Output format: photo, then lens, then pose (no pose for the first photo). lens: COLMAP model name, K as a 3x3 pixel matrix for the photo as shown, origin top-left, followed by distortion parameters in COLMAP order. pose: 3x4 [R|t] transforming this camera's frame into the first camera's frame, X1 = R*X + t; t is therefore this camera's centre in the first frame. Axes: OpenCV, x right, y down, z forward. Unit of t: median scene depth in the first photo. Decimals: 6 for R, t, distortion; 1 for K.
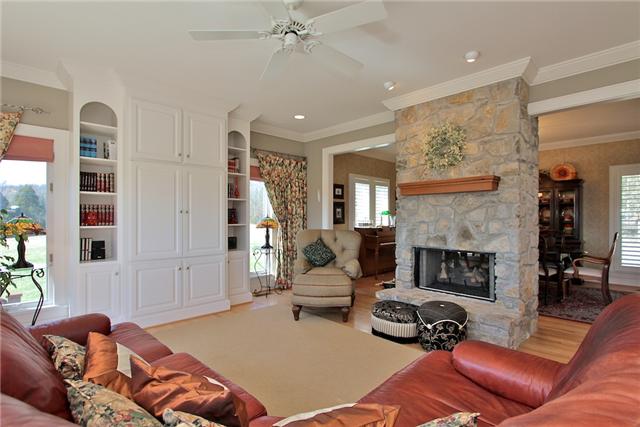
lens RADIAL K [[313.8, 0, 320.0], [0, 313.8, 213.5], [0, 0, 1]] dist [-0.001491, -0.000287]
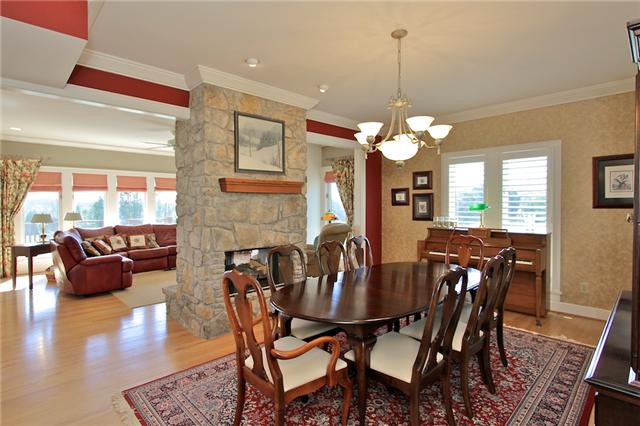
lens RADIAL K [[326.1, 0, 309.7], [0, 326.1, 205.7], [0, 0, 1]] dist [-0.000846, -0.000420]
pose [[-0.025257, 0.005171, -0.999668, 1.142599], [0.014228, 0.999887, 0.004813, -0.017642], [0.999580, -0.014102, -0.025328, 0.928015]]
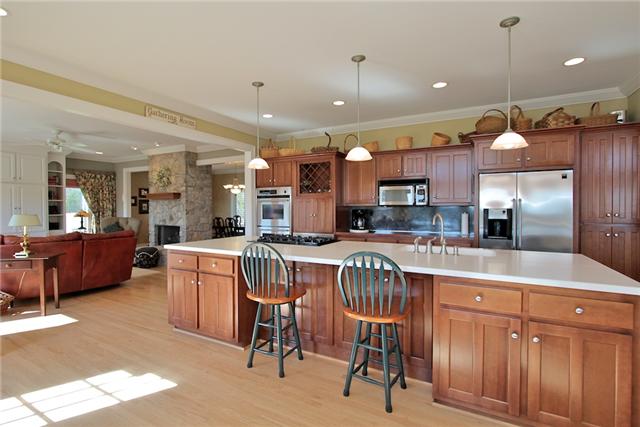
lens RADIAL K [[326.1, 0, 309.7], [0, 326.1, 206.2], [0, 0, 1]] dist [-0.000846, -0.000420]
pose [[0.965214, -0.000667, 0.261459, 0.534648], [-0.001336, 0.999971, 0.007483, -0.023830], [-0.261457, -0.007572, 0.965186, -0.959837]]
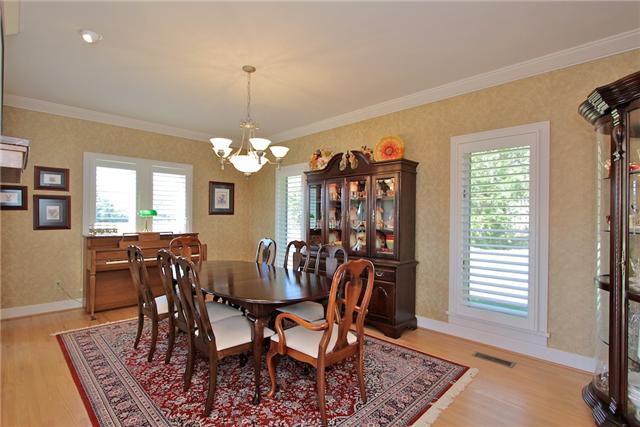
lens RADIAL K [[313.8, 0, 320.0], [0, 313.8, 213.5], [0, 0, 1]] dist [-0.001491, -0.000287]
pose [[0.999966, 0.007985, -0.001883, 0.766928], [-0.007986, 0.999968, -0.000671, -0.005150], [0.001877, 0.000686, 0.999998, 0.460550]]
